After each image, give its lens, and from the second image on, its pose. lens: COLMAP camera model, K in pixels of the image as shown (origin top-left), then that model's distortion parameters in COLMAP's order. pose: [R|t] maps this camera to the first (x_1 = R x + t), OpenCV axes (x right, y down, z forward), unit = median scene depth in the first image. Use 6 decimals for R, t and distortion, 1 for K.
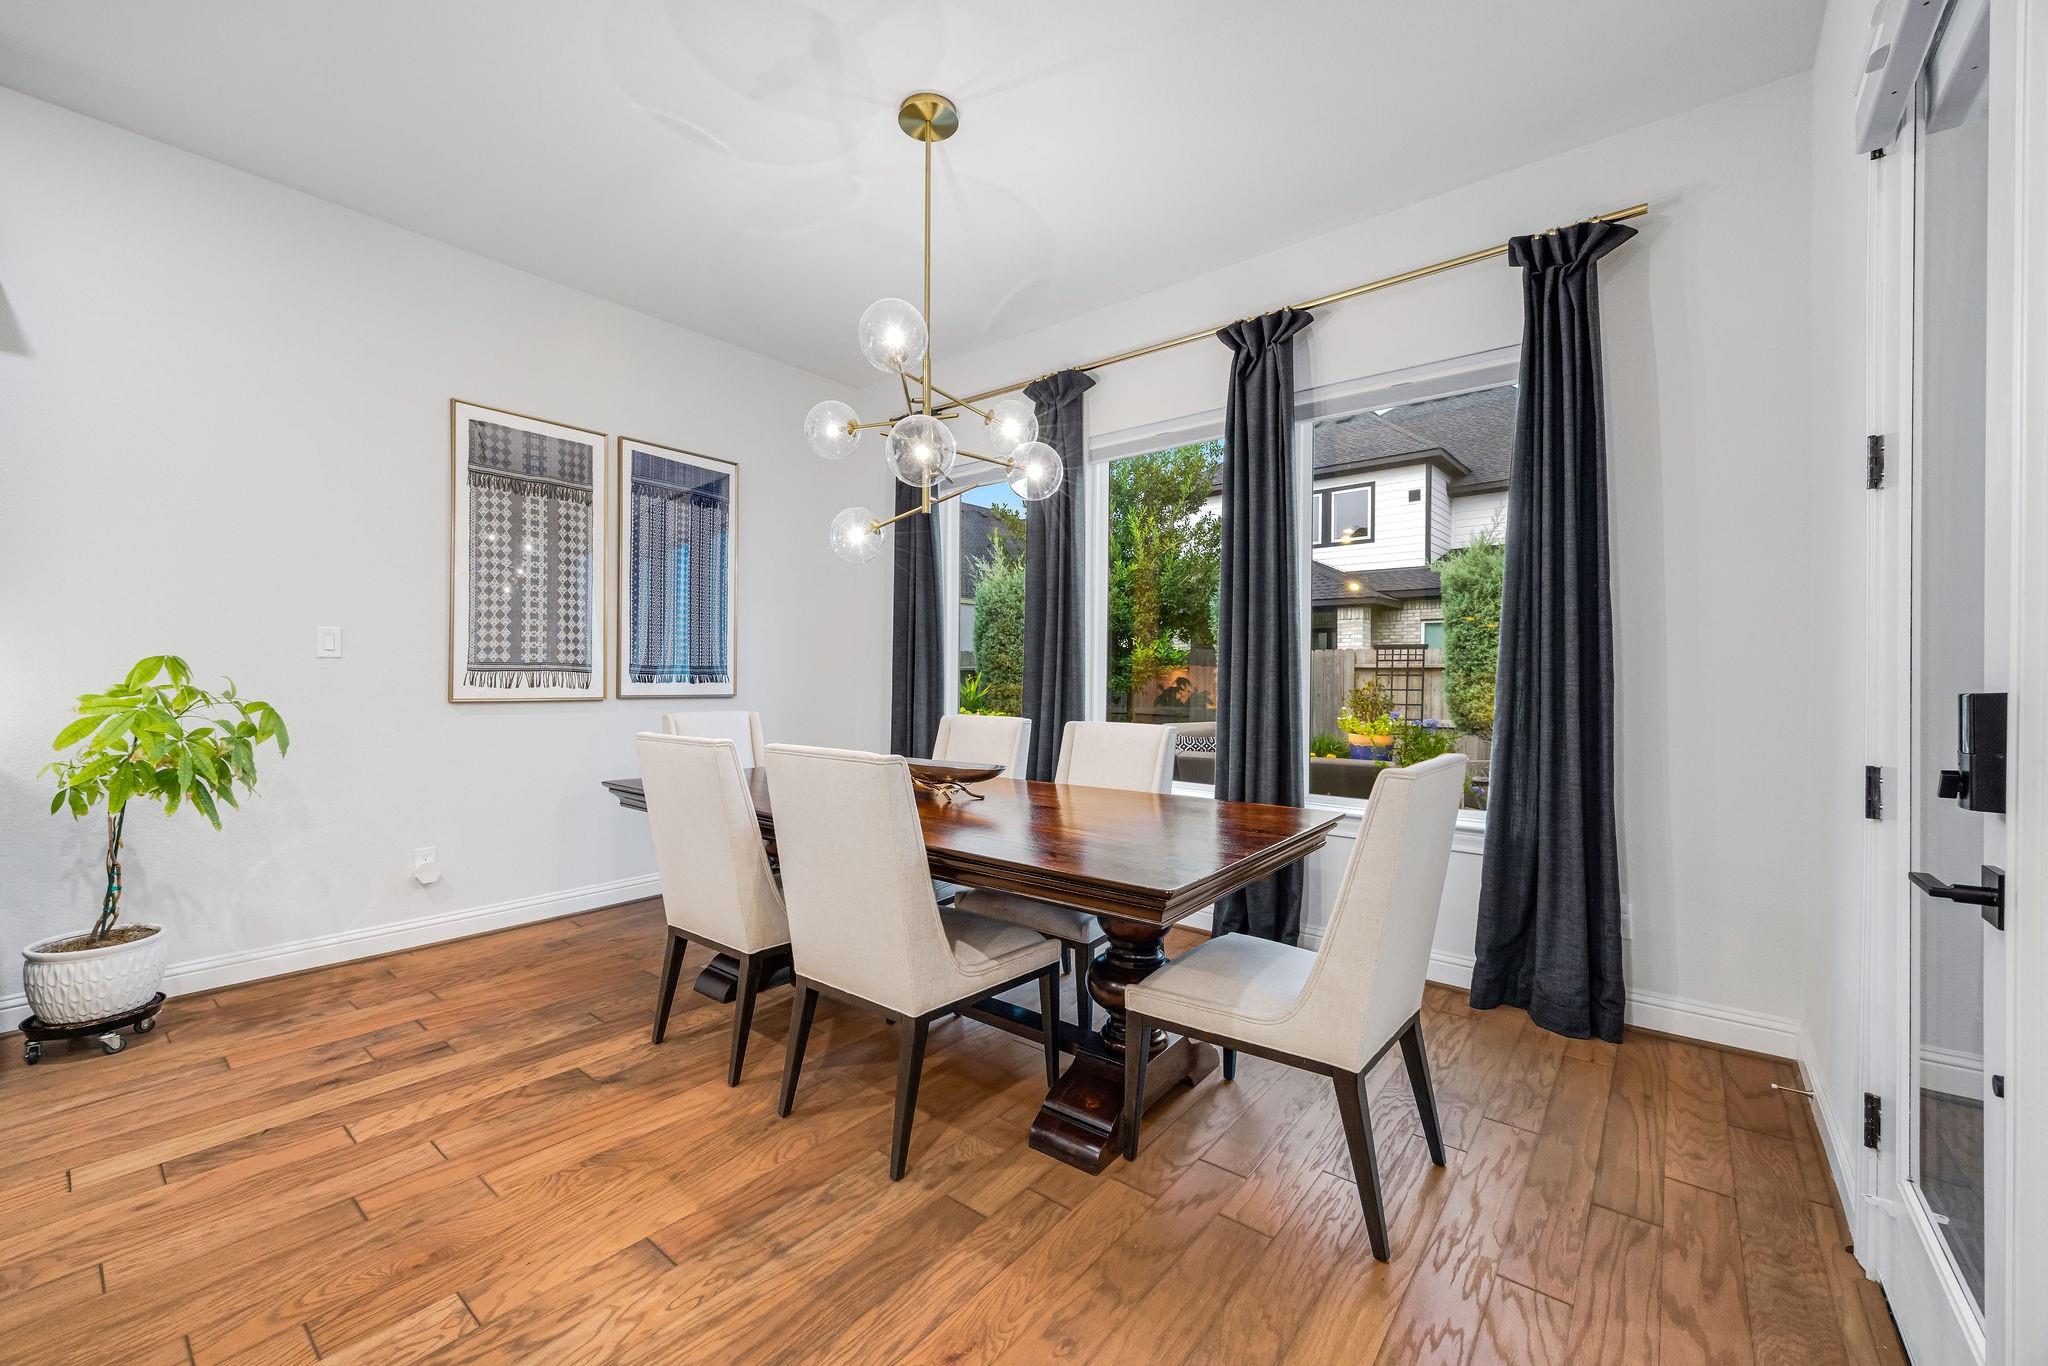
lens RADIAL K [[816.4, 0, 1014.4], [0, 816.4, 673.7], [0, 0, 1]] dist [-0.001419, -0.000134]
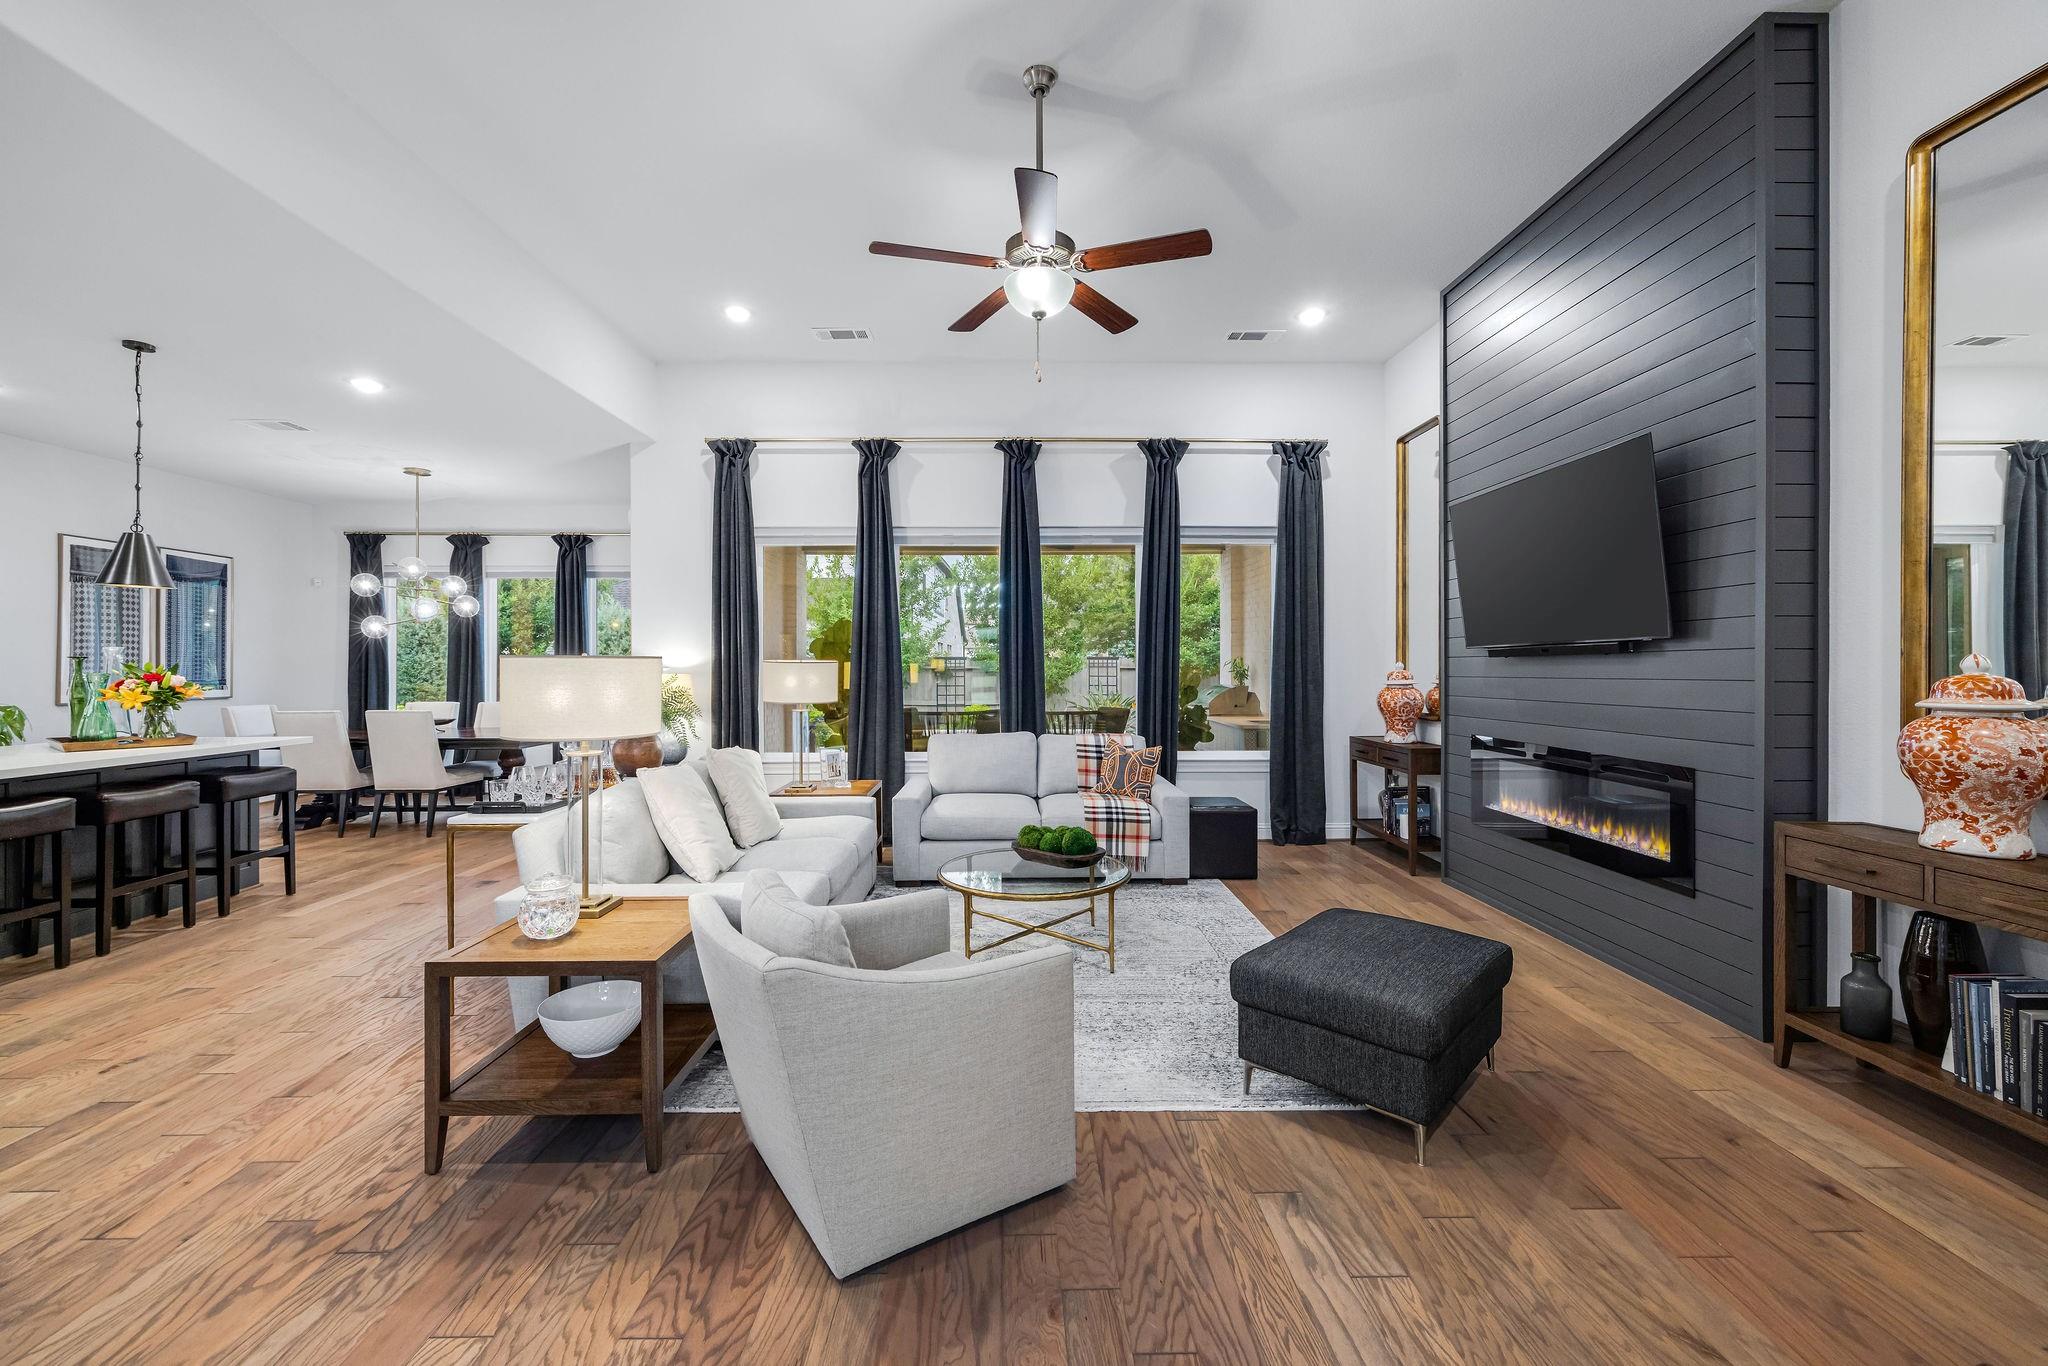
lens RADIAL K [[816.4, 0, 1028.5], [0, 816.4, 664.3], [0, 0, 1]] dist [-0.001419, -0.000134]
pose [[0.762506, -0.006388, 0.646950, -0.285778], [0.005169, 0.999979, 0.003781, -0.060655], [-0.646960, 0.000461, 0.762523, -2.106413]]
